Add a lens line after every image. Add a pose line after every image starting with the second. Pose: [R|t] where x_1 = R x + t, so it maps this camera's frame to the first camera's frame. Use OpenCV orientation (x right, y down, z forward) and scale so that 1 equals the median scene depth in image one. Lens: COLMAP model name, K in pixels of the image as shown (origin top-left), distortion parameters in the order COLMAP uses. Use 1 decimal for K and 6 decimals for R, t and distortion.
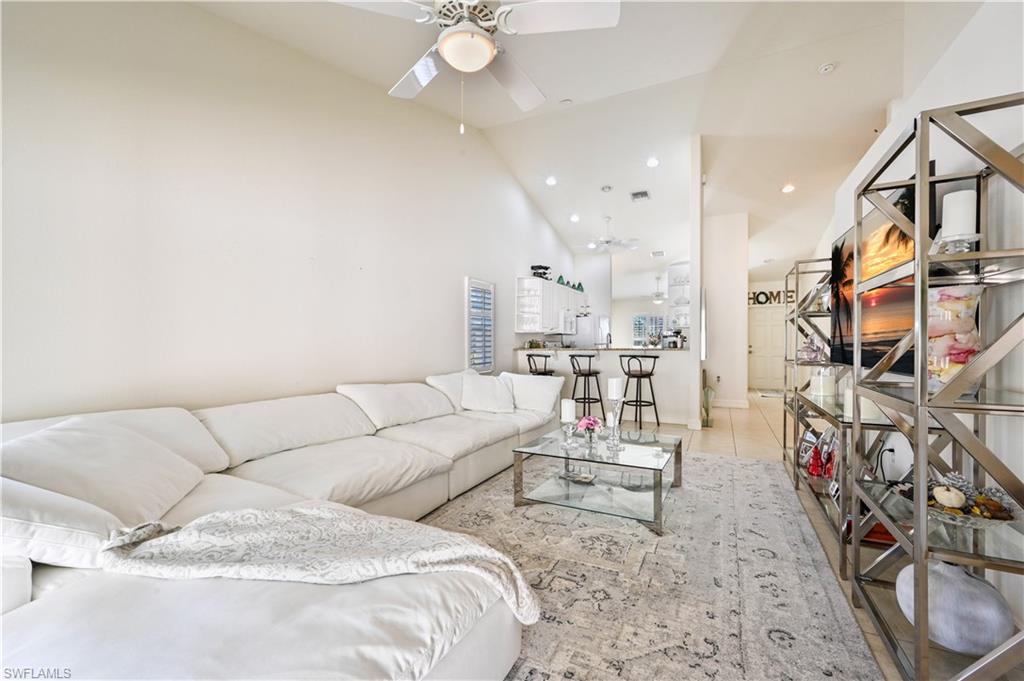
lens RADIAL K [[421.7, 0, 539.9], [0, 421.7, 336.6], [0, 0, 1]] dist [0.000974, -0.000068]
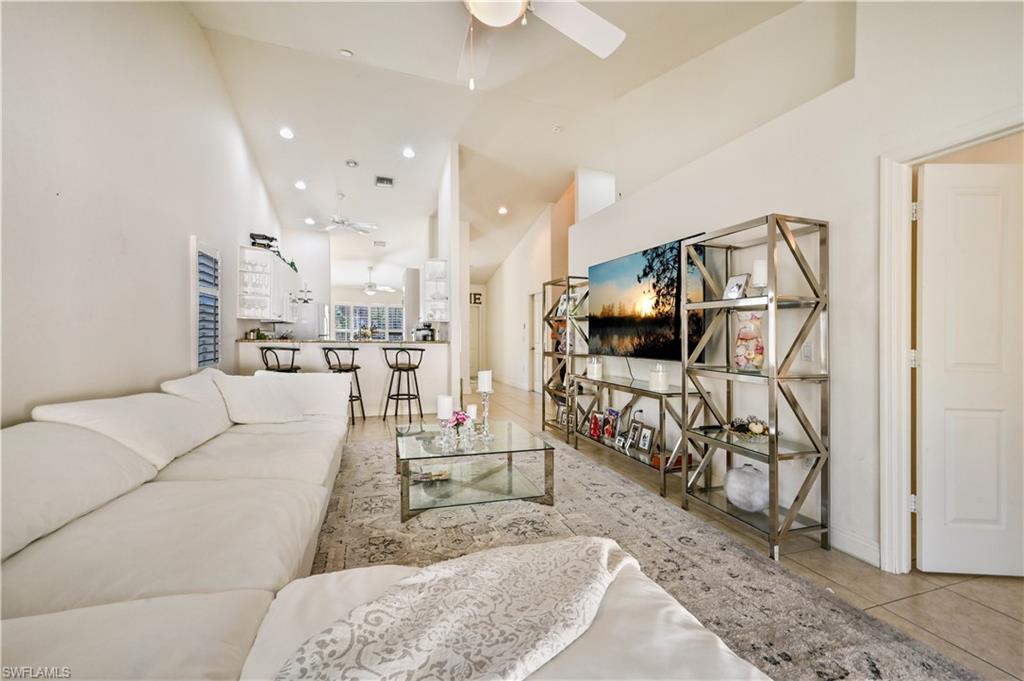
lens RADIAL K [[421.8, 0, 512.0], [0, 421.8, 340.5], [0, 0, 1]] dist [0.007522, 0.000004]
pose [[0.708869, 0.012035, 0.705237, -0.287630], [-0.032577, 0.999346, 0.015691, 0.002966], [-0.704587, -0.034098, 0.708798, 0.128185]]
